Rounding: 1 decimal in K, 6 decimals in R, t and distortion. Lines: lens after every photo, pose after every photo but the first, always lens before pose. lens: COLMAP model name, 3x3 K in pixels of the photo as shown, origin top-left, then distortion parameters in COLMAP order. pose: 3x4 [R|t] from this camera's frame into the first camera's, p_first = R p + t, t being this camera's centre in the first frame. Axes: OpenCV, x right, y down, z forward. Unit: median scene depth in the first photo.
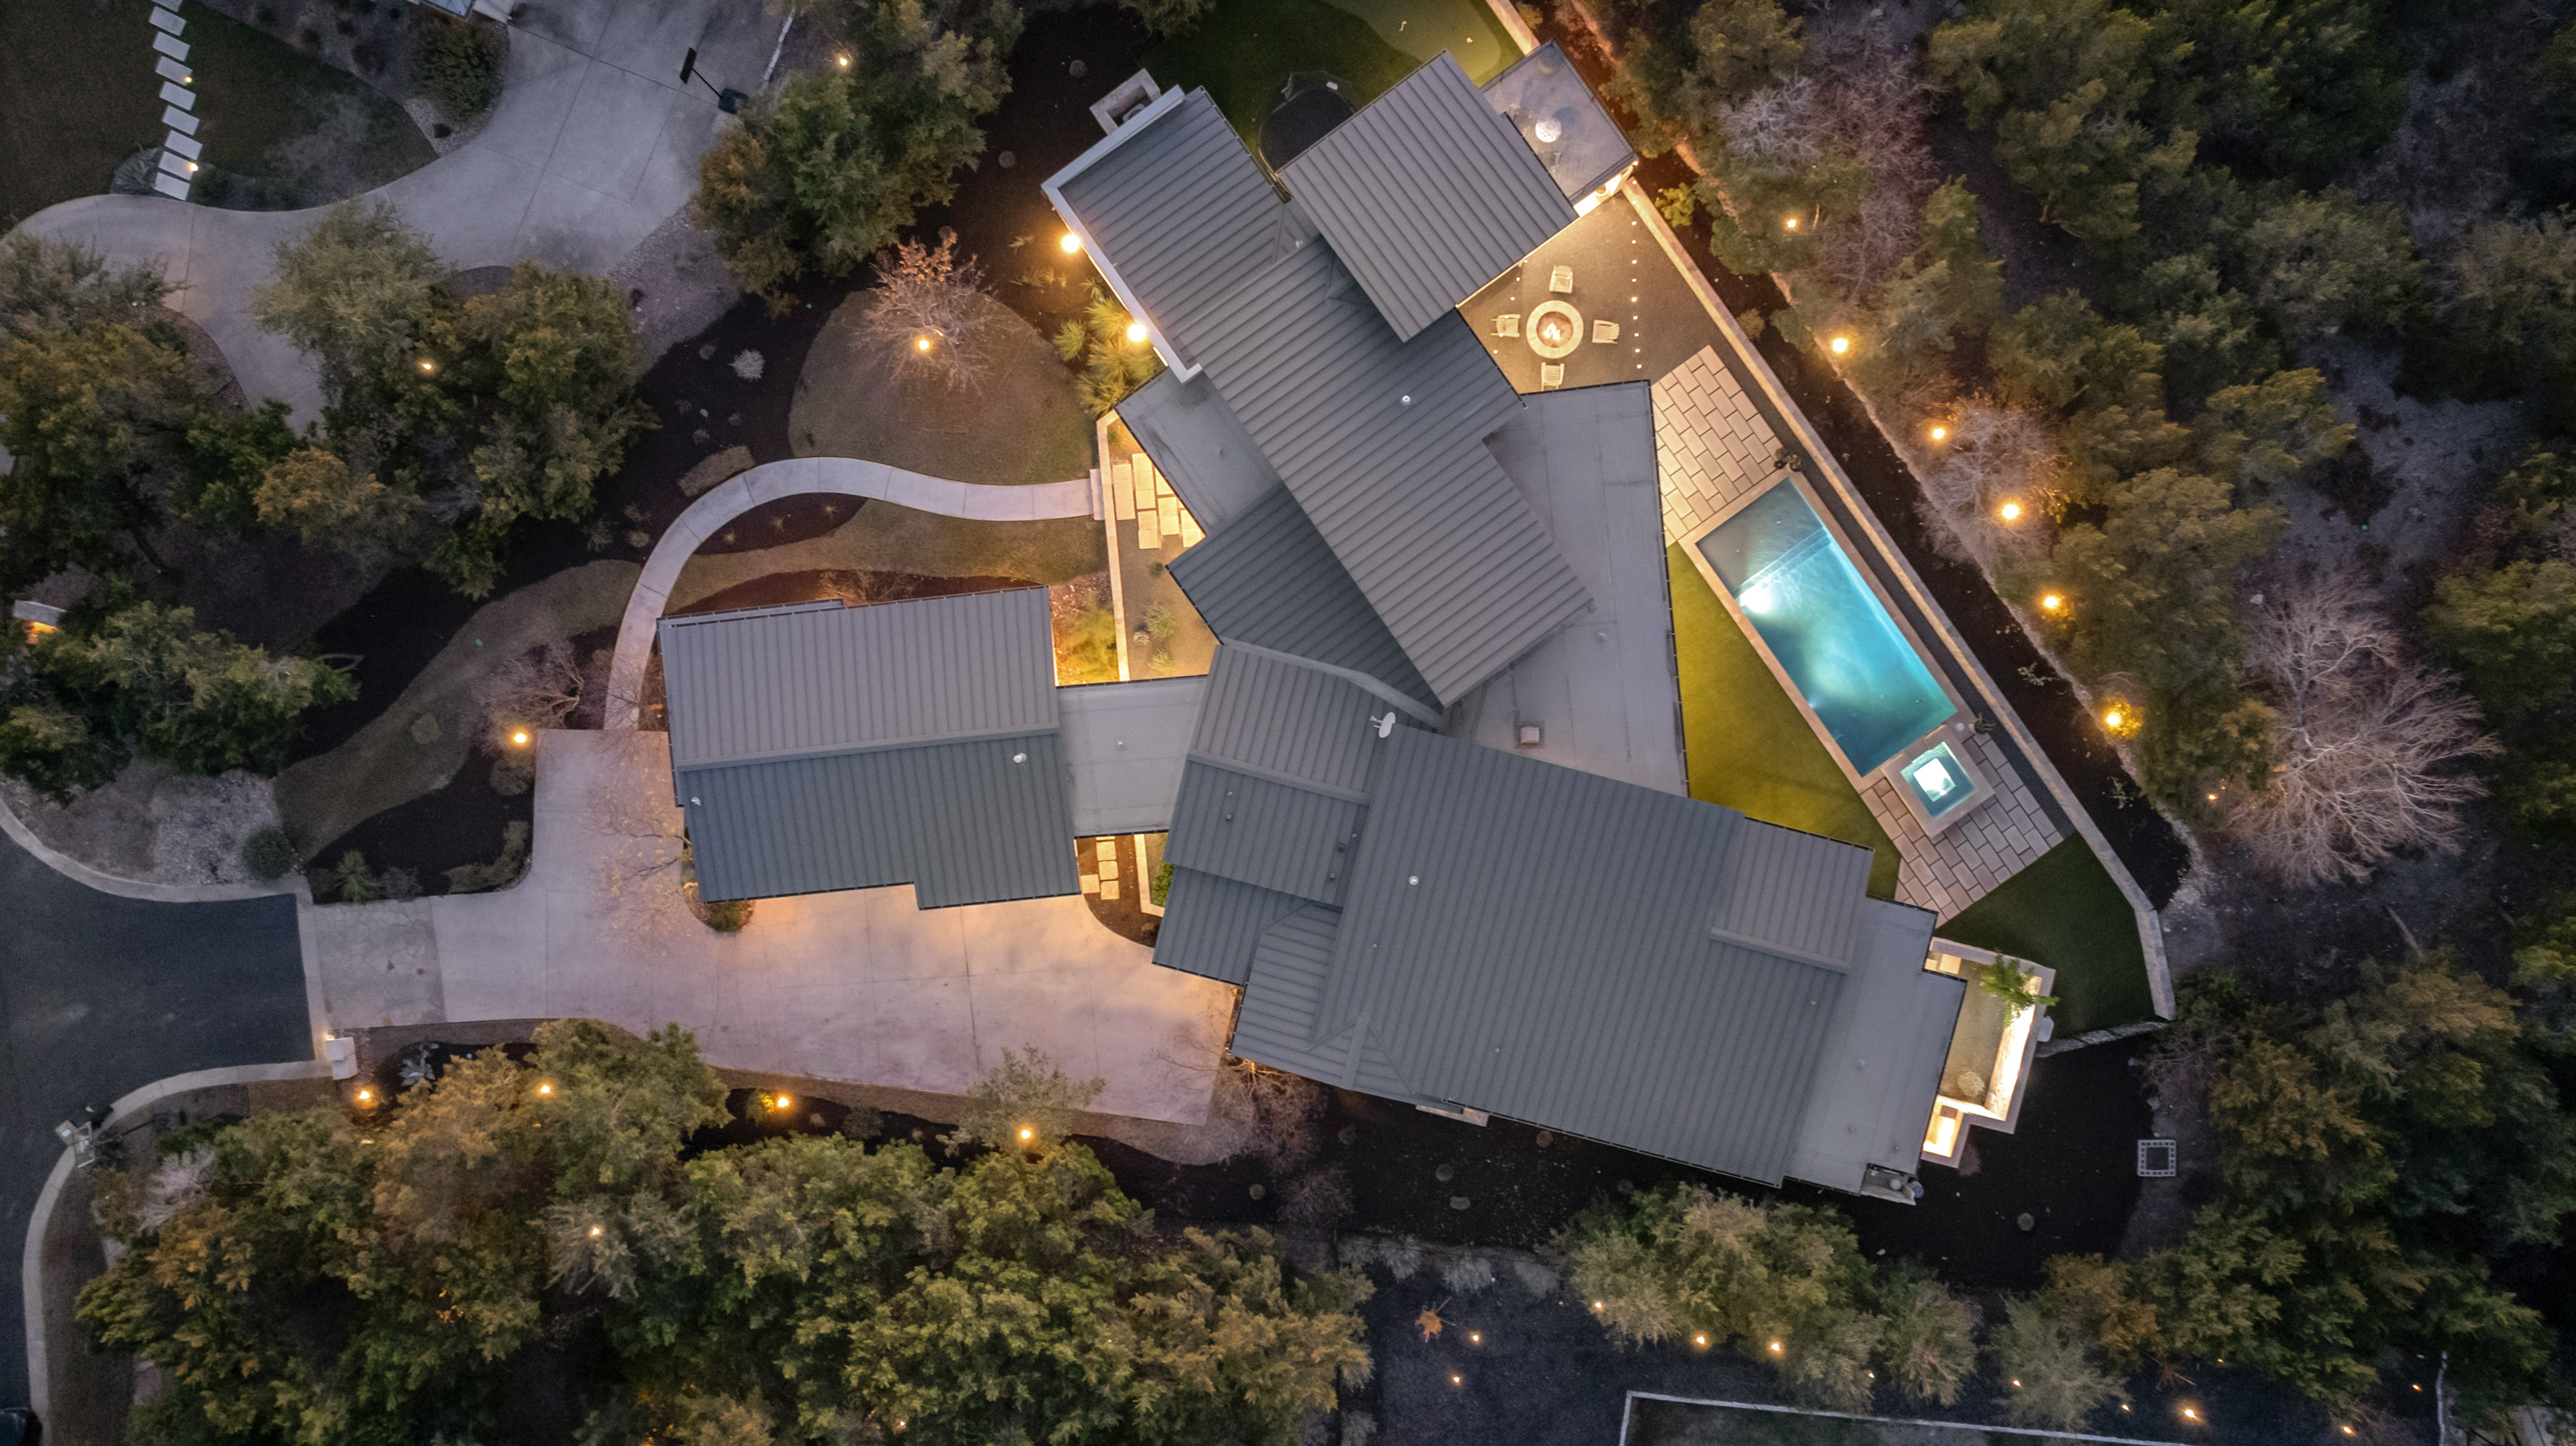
lens RADIAL K [[1805.0, 0, 1294.3], [0, 1805.0, 717.5], [0, 0, 1]] dist [-0.004105, -0.027357]
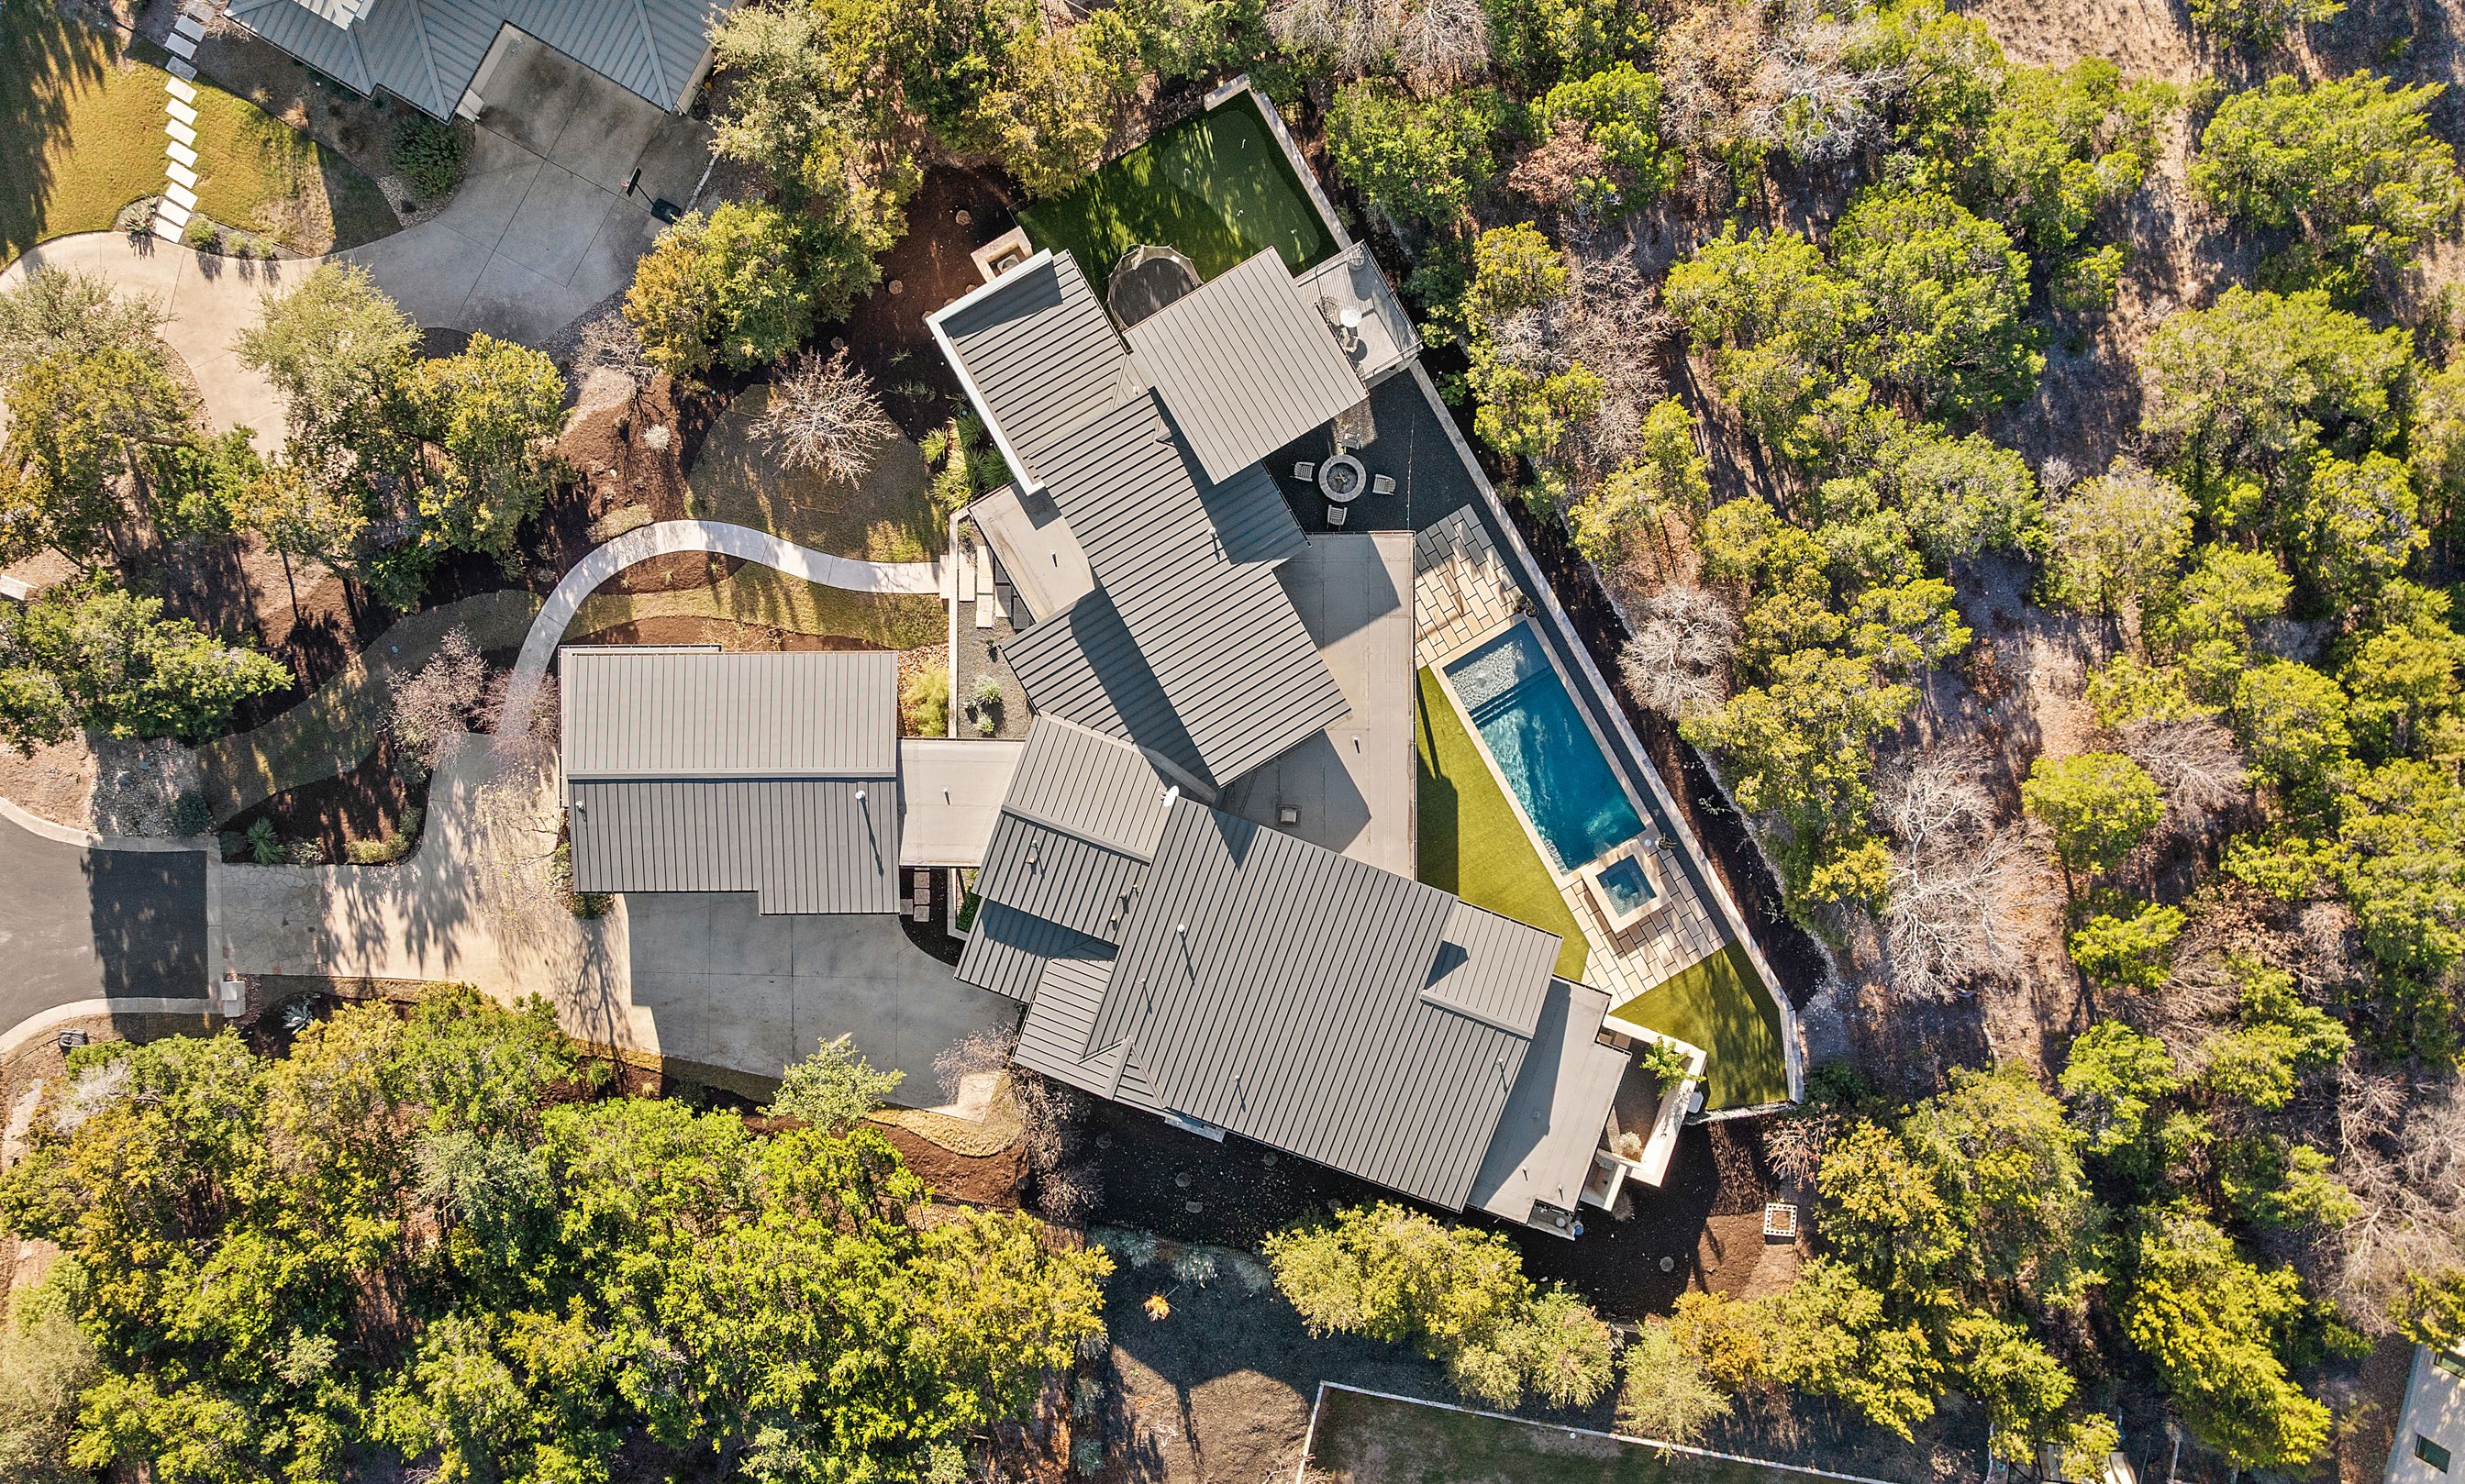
lens RADIAL K [[1856.2, 0, 1151.7], [0, 1856.2, 749.8], [0, 0, 1]] dist [-0.026769, -0.001054]
pose [[0.994628, 0.095582, 0.039746, -0.012521], [-0.095078, 0.995366, -0.014386, -0.007418], [-0.040937, 0.010530, 0.999106, -0.220306]]
